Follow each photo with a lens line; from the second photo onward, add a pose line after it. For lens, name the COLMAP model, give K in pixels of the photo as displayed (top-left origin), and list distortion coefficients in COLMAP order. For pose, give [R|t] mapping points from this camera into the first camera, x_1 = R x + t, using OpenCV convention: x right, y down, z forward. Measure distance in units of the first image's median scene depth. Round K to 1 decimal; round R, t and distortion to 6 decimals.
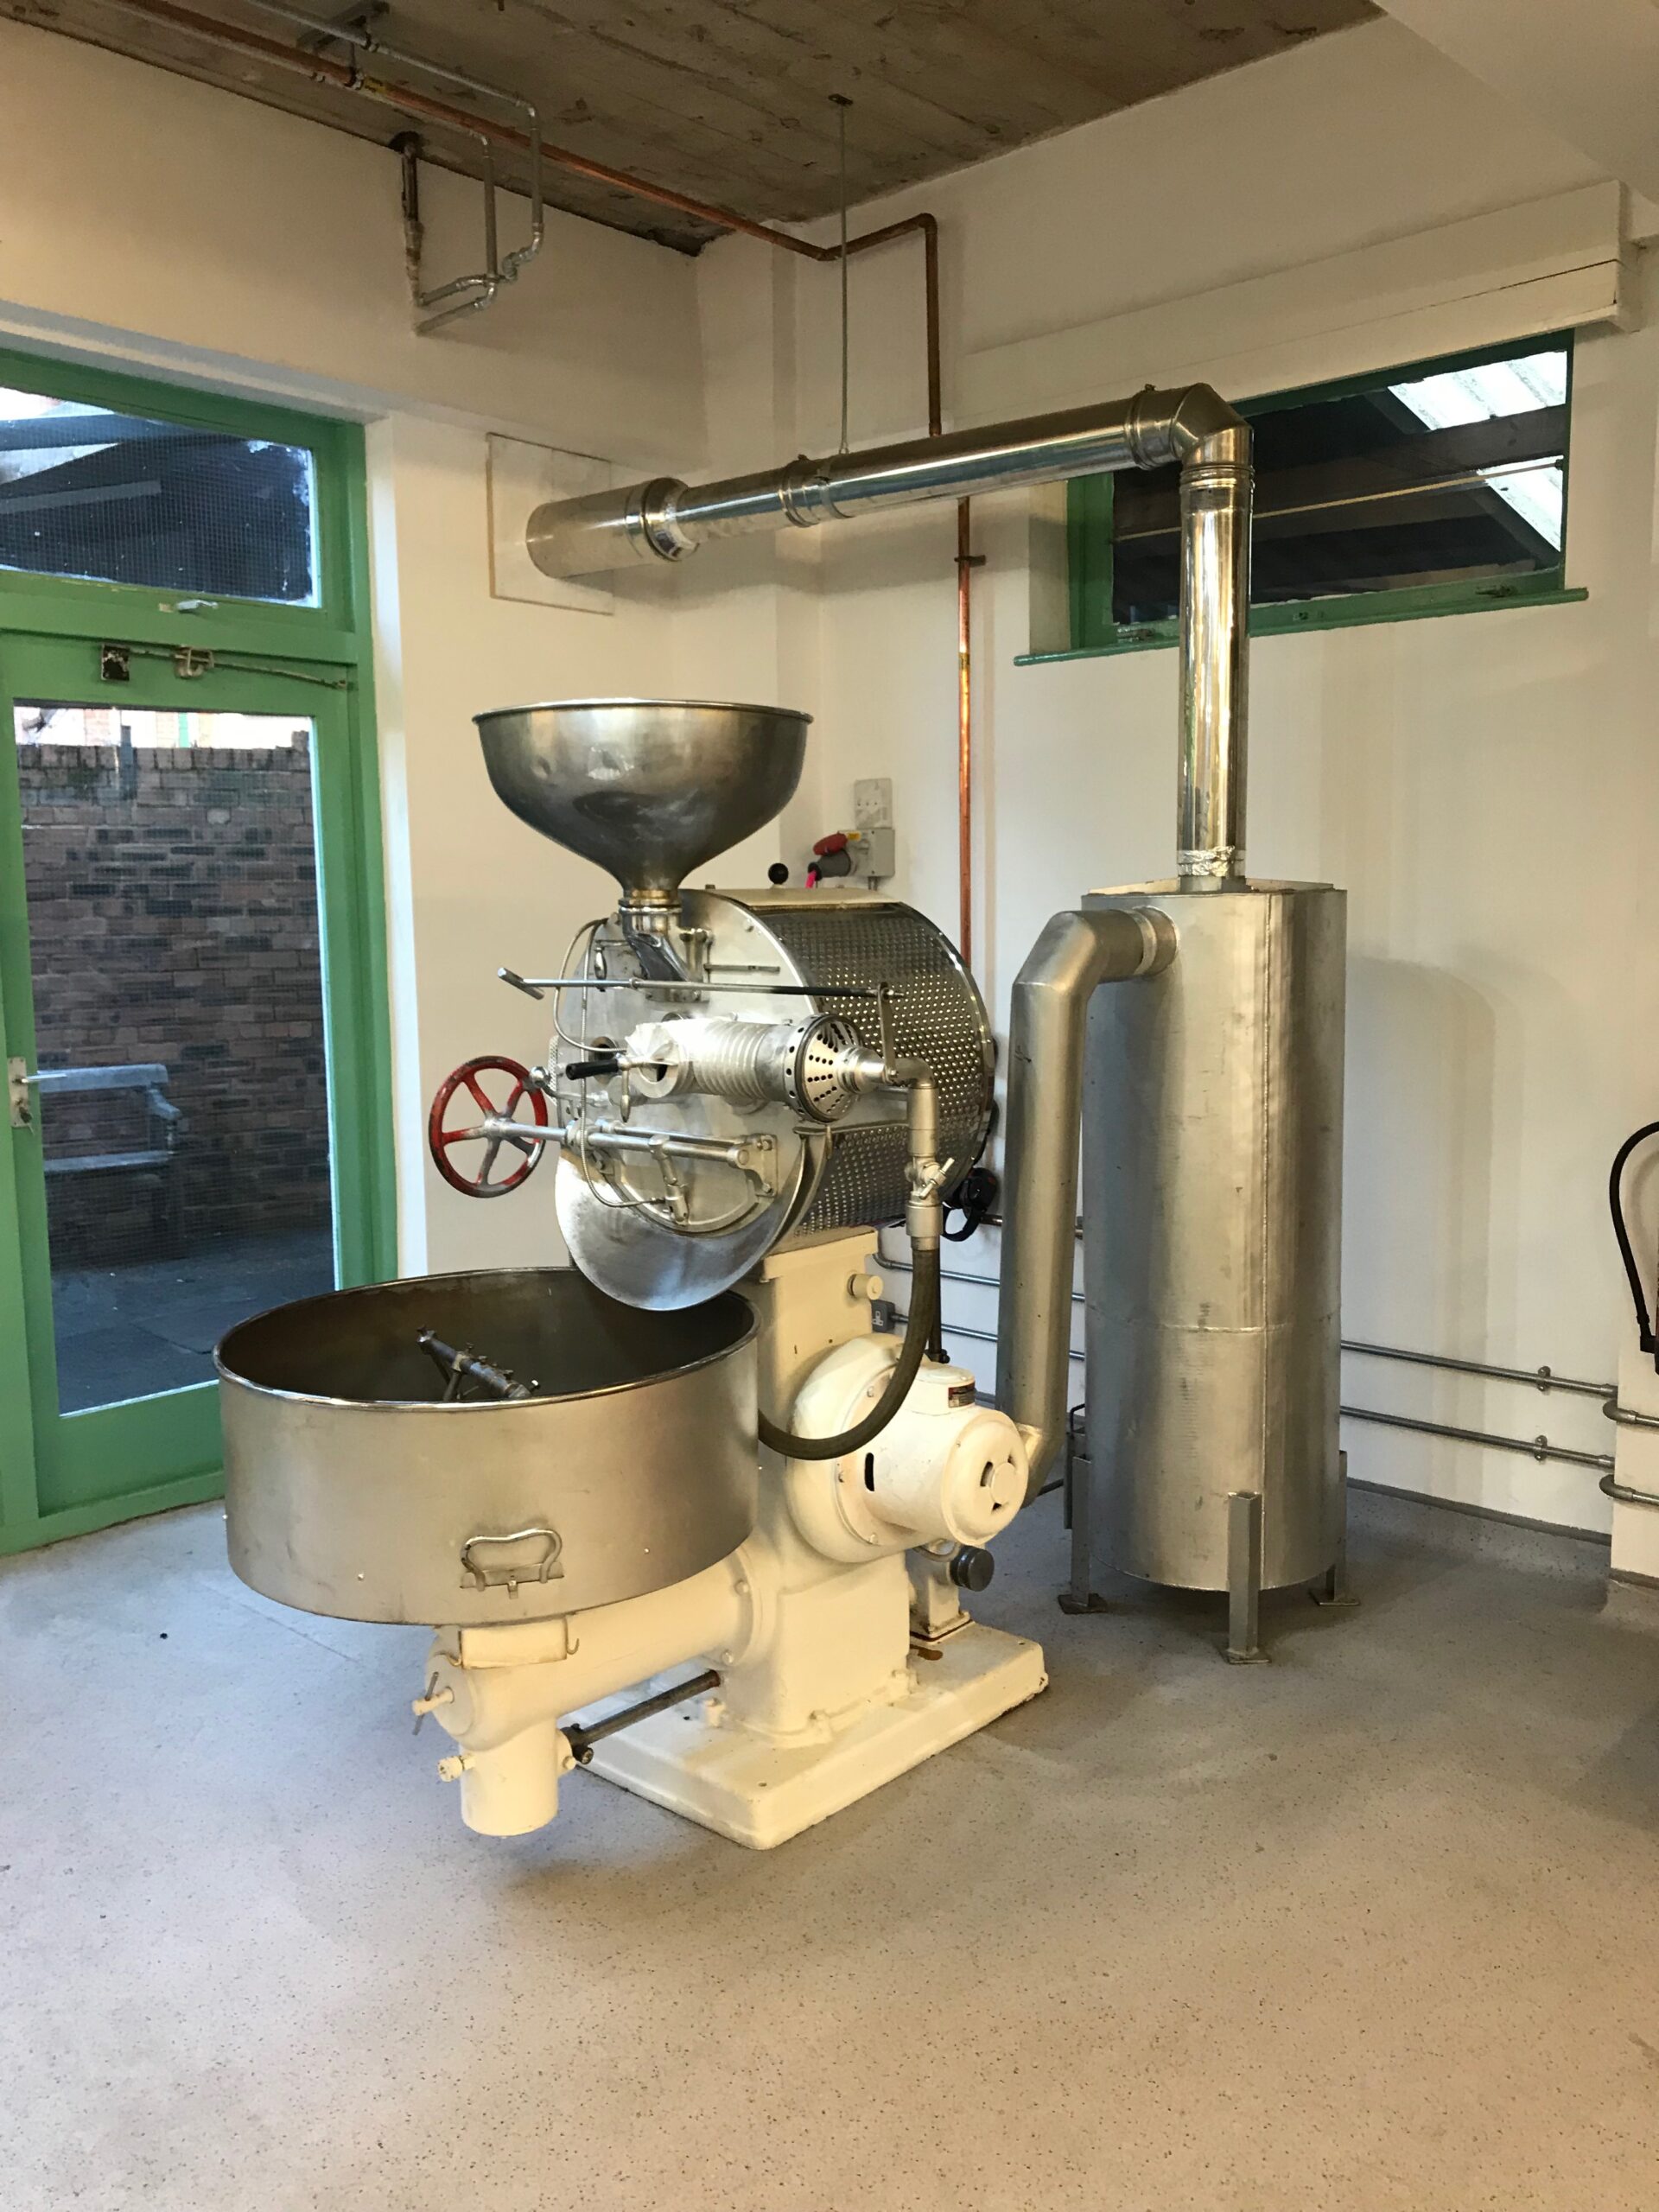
lens RADIAL K [[1814.3, 0, 825.4], [0, 1814.3, 1110.9], [0, 0, 1]] dist [0.030007, -0.040868]
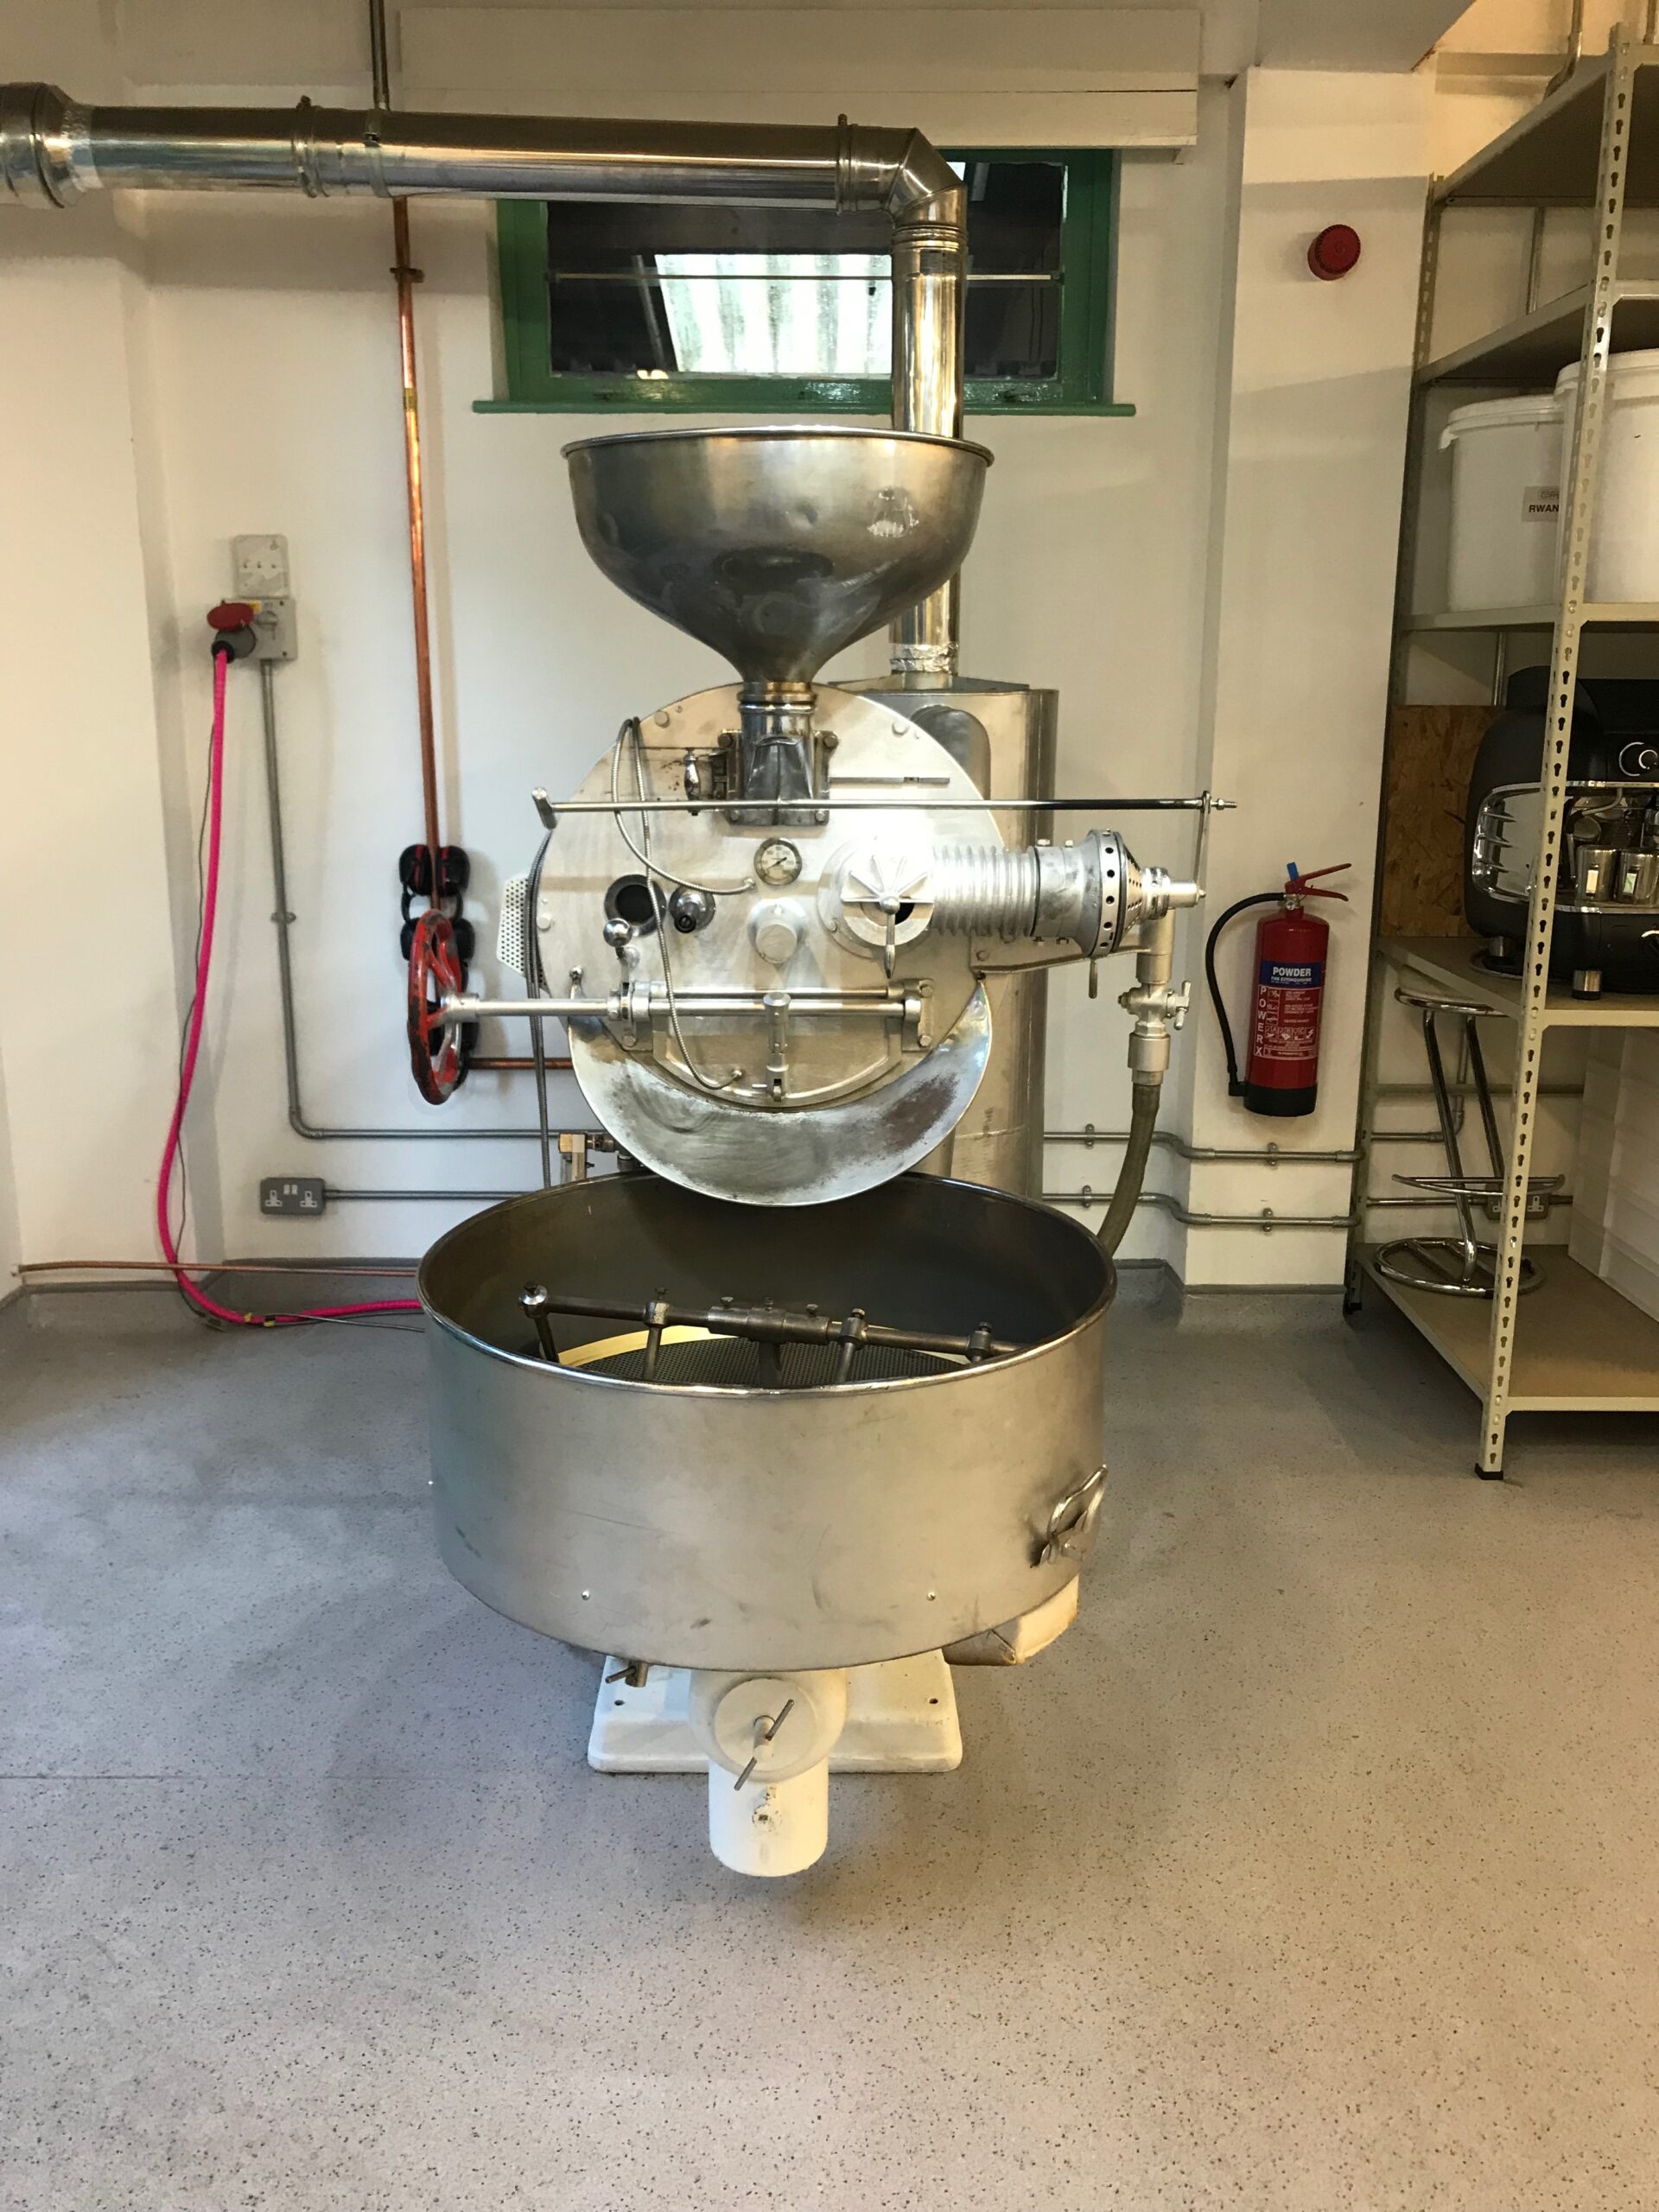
lens RADIAL K [[1814.3, 0, 829.5], [0, 1814.3, 1108.6], [0, 0, 1]] dist [0.030007, -0.040868]
pose [[0.734888, -0.142539, 0.663040, -0.516160], [0.068244, 0.988244, 0.136811, -0.036944], [-0.674746, -0.055292, 0.735976, 0.322103]]
